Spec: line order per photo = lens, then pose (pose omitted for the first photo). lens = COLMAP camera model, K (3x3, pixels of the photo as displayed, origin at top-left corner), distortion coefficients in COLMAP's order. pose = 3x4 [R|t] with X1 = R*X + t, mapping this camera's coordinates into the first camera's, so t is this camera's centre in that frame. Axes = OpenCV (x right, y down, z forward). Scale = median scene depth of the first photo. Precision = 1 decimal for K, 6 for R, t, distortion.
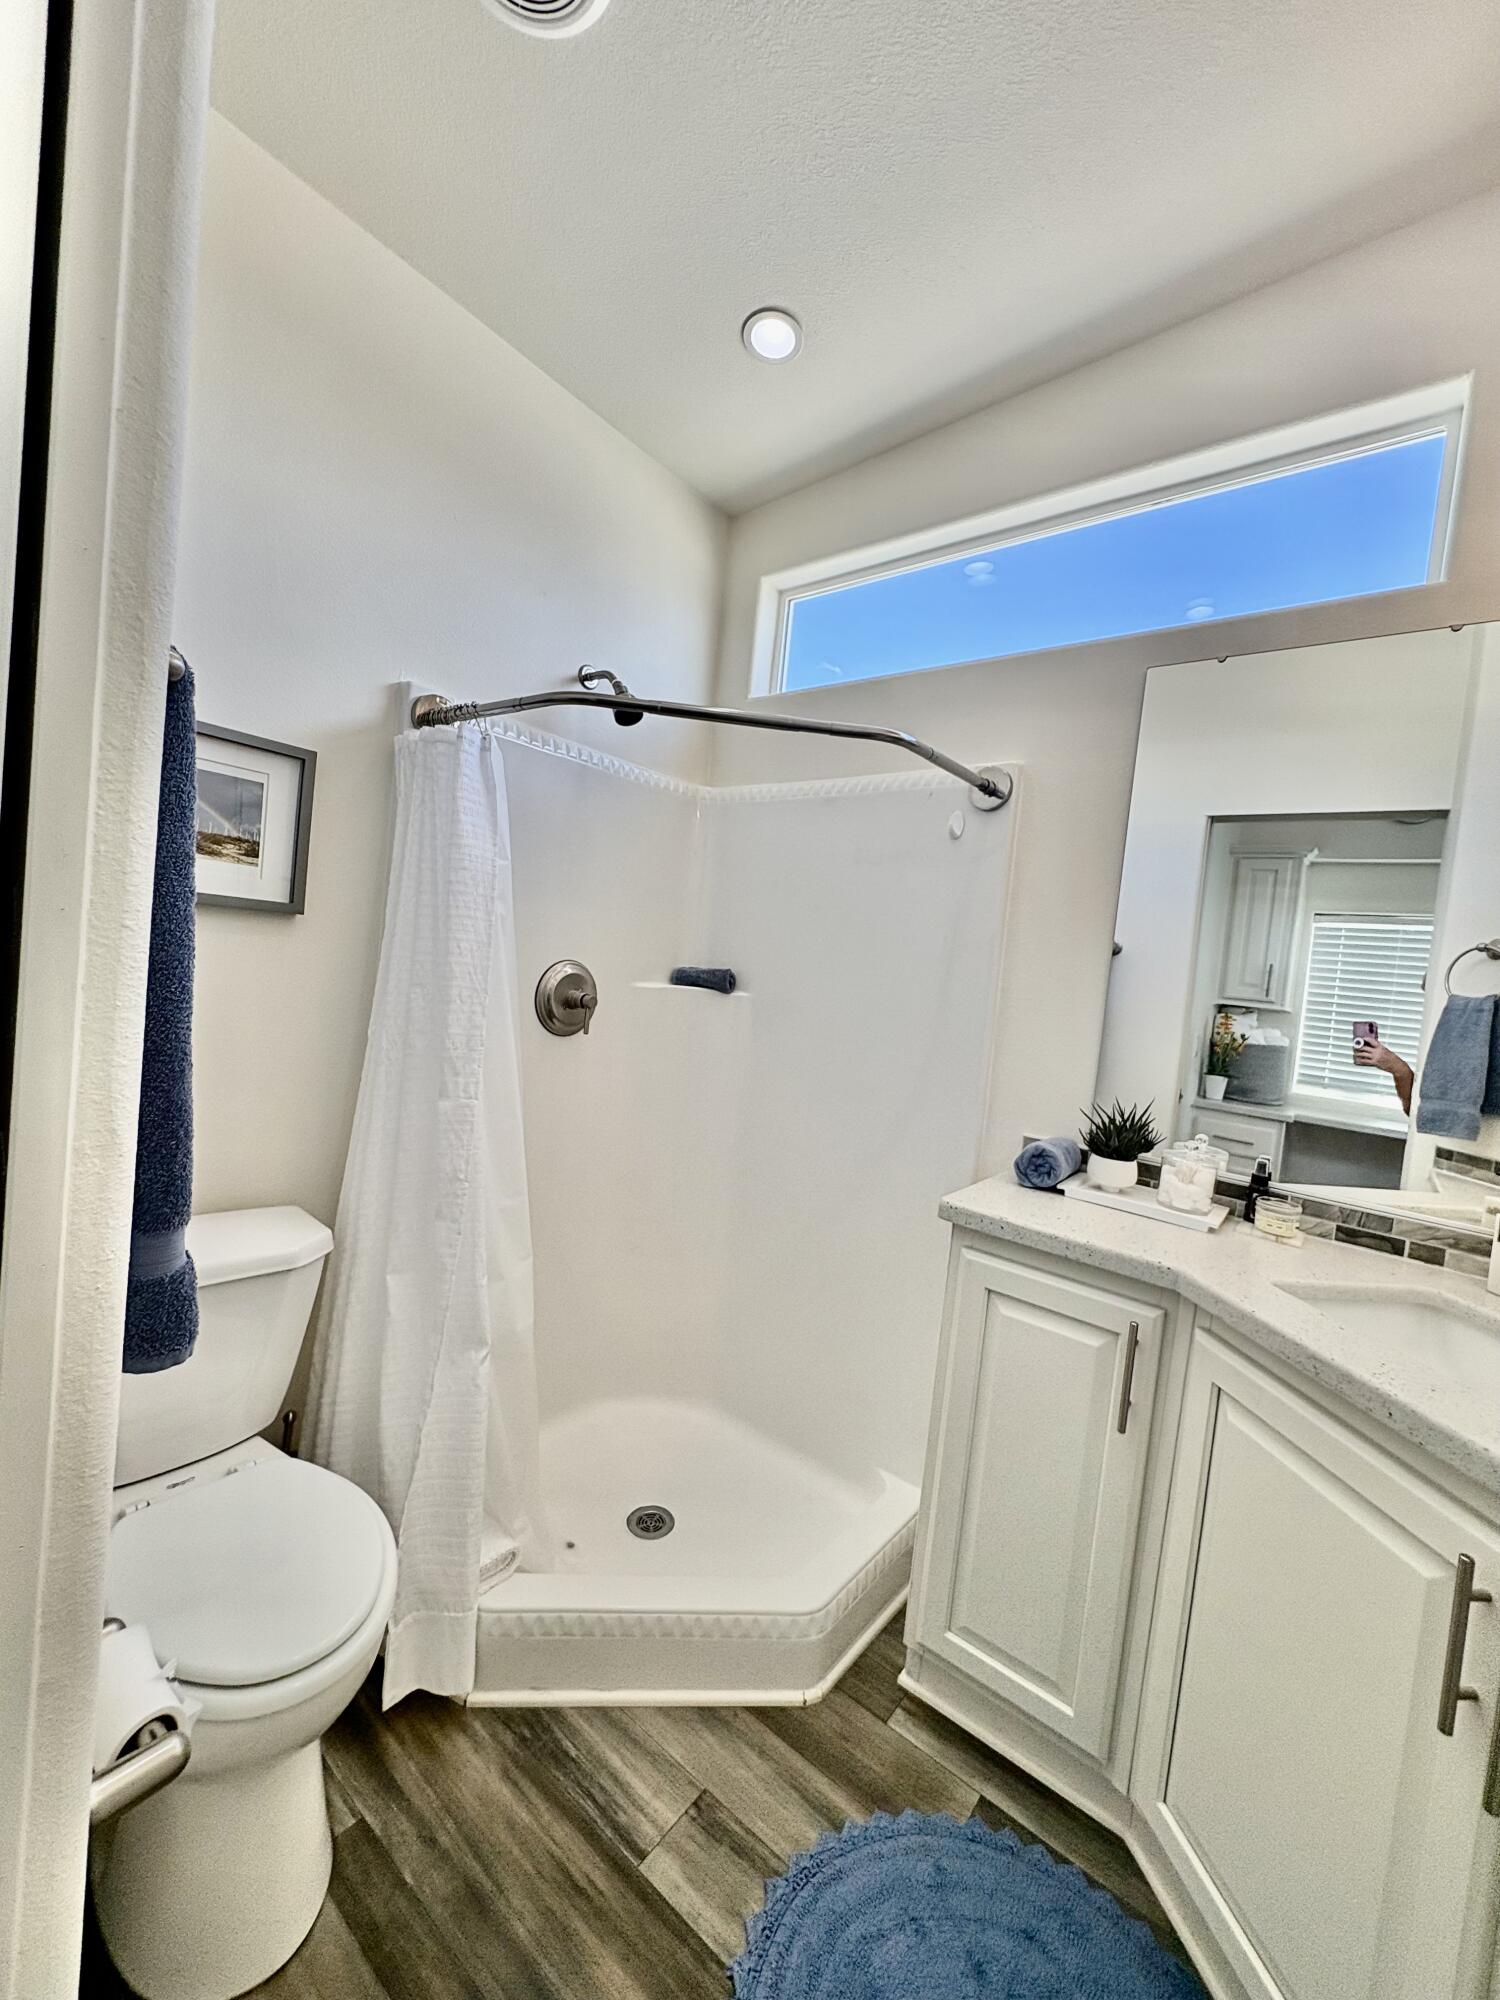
lens RADIAL K [[801.9, 0, 752.7], [0, 801.9, 1002.9], [0, 0, 1]] dist [-0.000398, 0.000419]
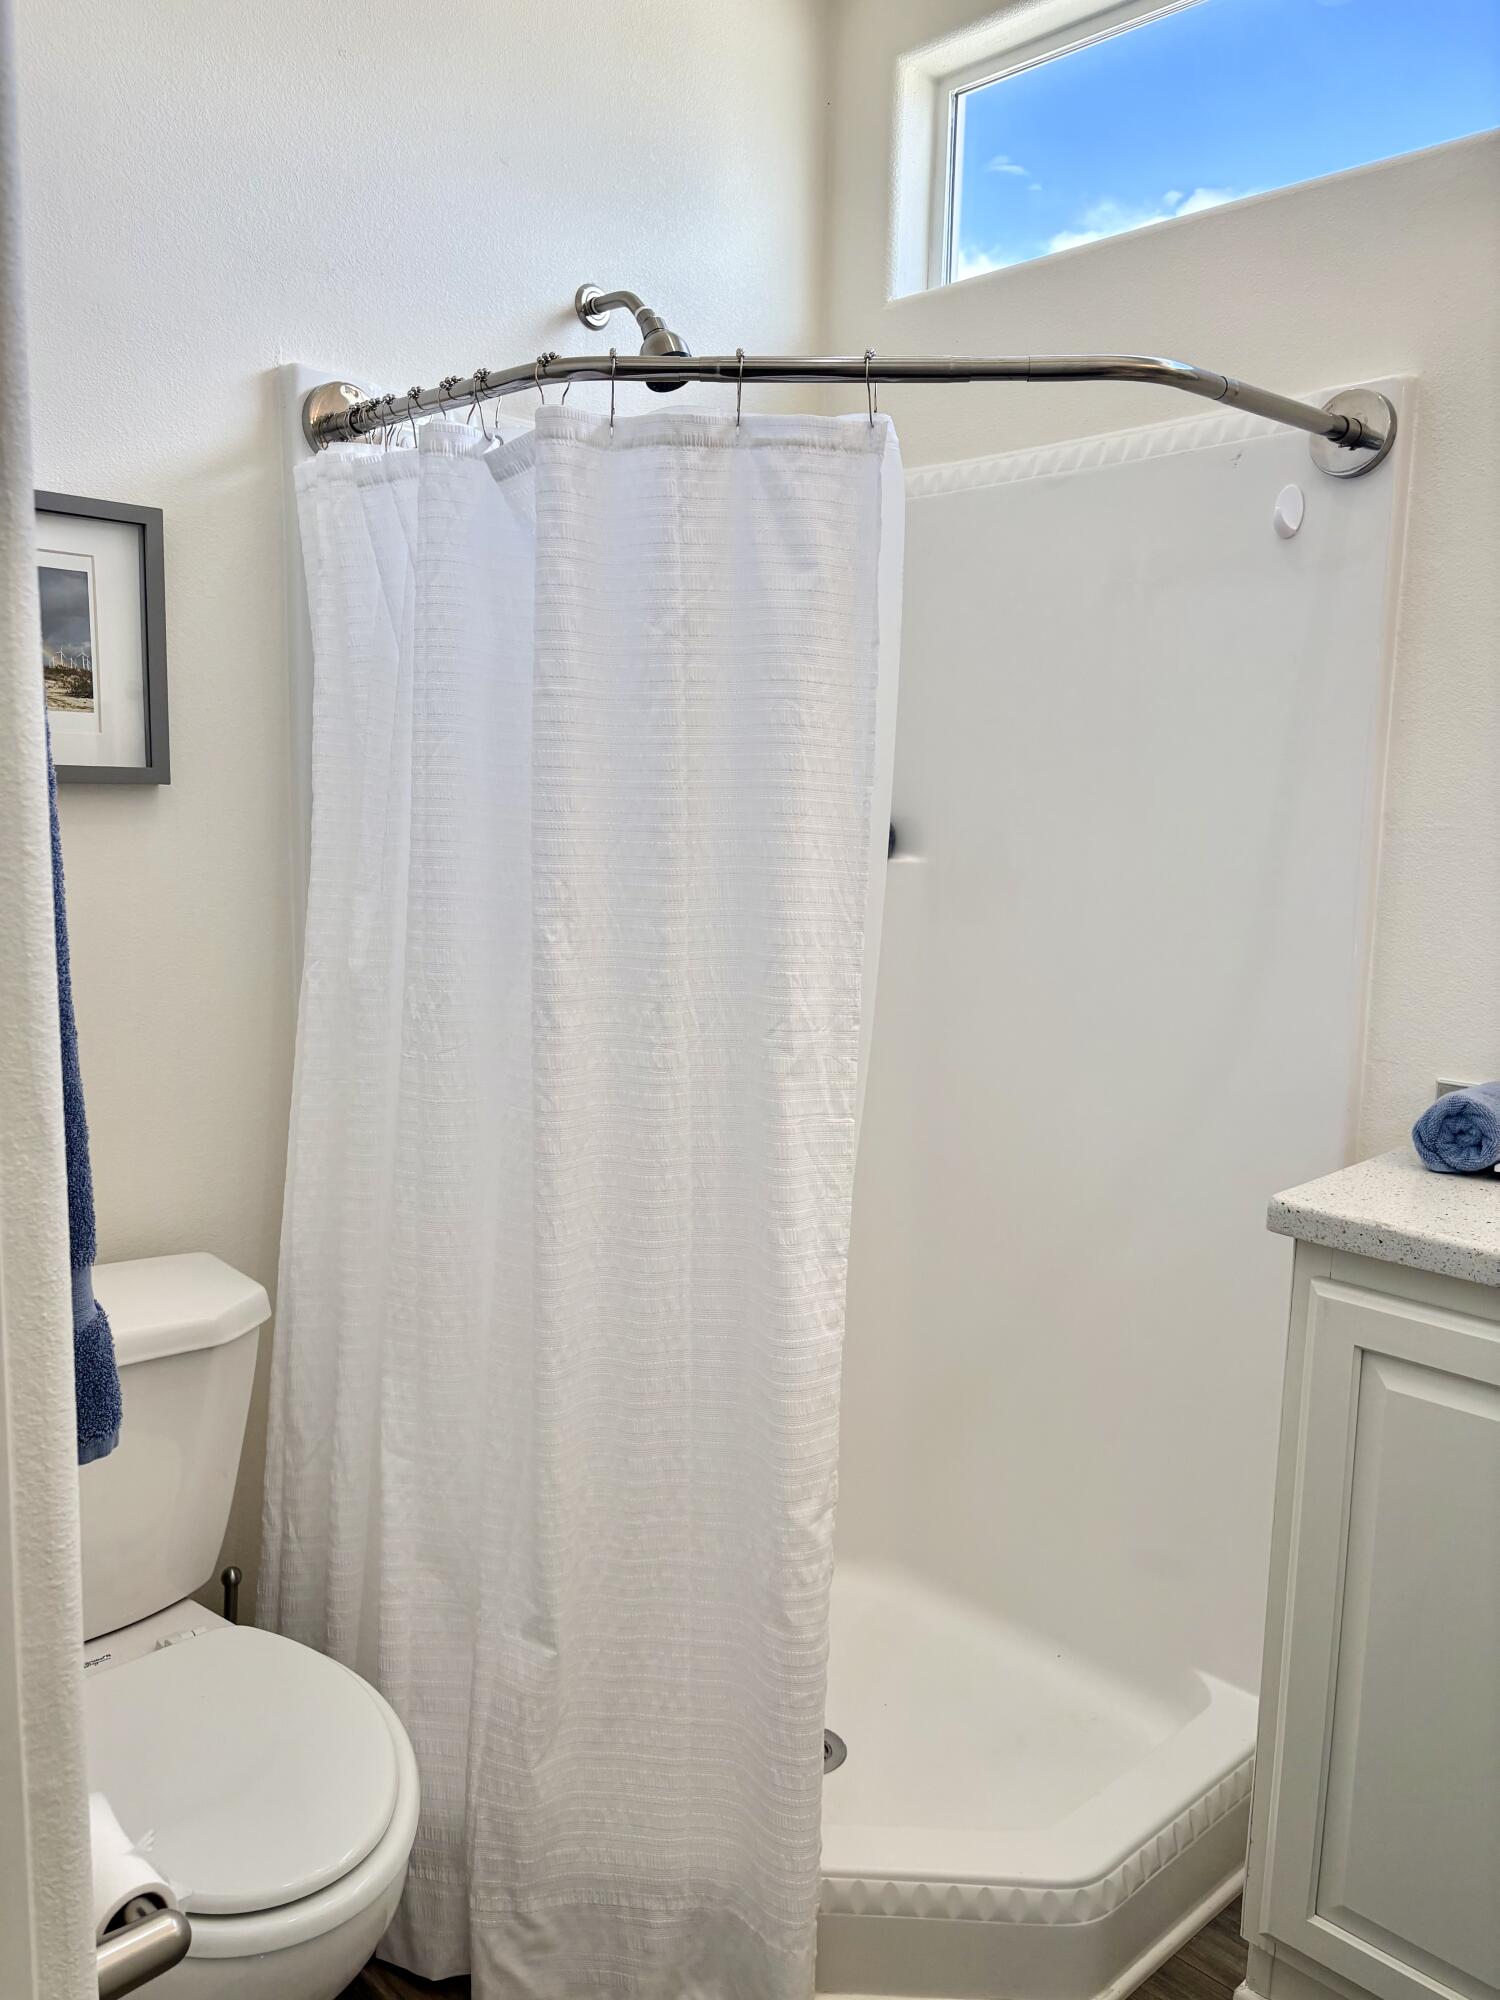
lens RADIAL K [[1517.0, 0, 748.2], [0, 1517.0, 1007.1], [0, 0, 1]] dist [0.038887, -0.037235]
pose [[0.988397, -0.059877, -0.139596, 0.027401], [0.072023, 0.993890, 0.083638, -0.006464], [0.133735, -0.092722, 0.986670, -0.103484]]
